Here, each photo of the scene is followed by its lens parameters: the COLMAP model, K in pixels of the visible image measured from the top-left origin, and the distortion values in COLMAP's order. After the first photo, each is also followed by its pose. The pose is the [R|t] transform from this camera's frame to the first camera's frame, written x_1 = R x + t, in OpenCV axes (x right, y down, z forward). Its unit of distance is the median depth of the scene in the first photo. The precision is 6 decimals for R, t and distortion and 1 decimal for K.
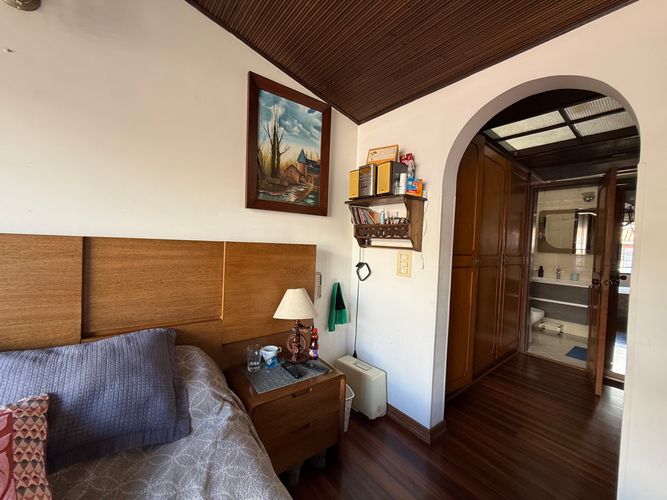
lens RADIAL K [[265.2, 0, 323.1], [0, 265.2, 246.6], [0, 0, 1]] dist [0.000984, -0.000916]
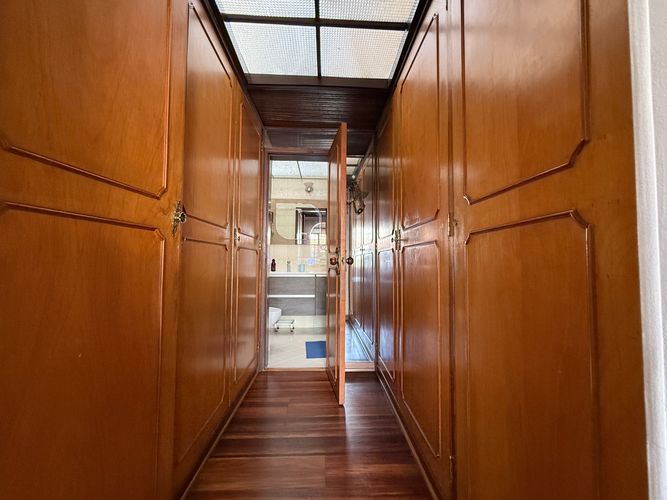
lens RADIAL K [[265.2, 0, 340.8], [0, 265.2, 248.9], [0, 0, 1]] dist [0.000984, -0.000916]
pose [[0.562013, -0.005929, 0.827107, 0.430237], [0.039236, 0.999040, -0.019499, 0.135038], [-0.826198, 0.043412, 0.561705, 0.636864]]
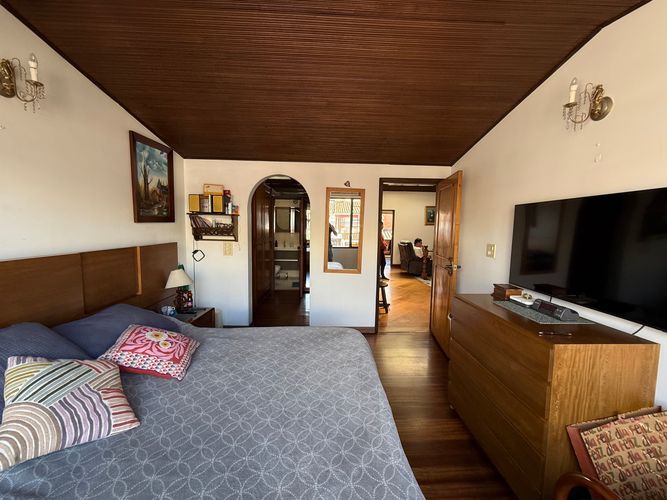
lens RADIAL K [[265.2, 0, 331.1], [0, 265.2, 247.9], [0, 0, 1]] dist [0.000984, -0.000916]
pose [[0.602010, -0.101796, 0.791973, -0.691710], [0.031273, 0.994085, 0.104003, -0.103509], [-0.797876, -0.037843, 0.601632, -0.660545]]
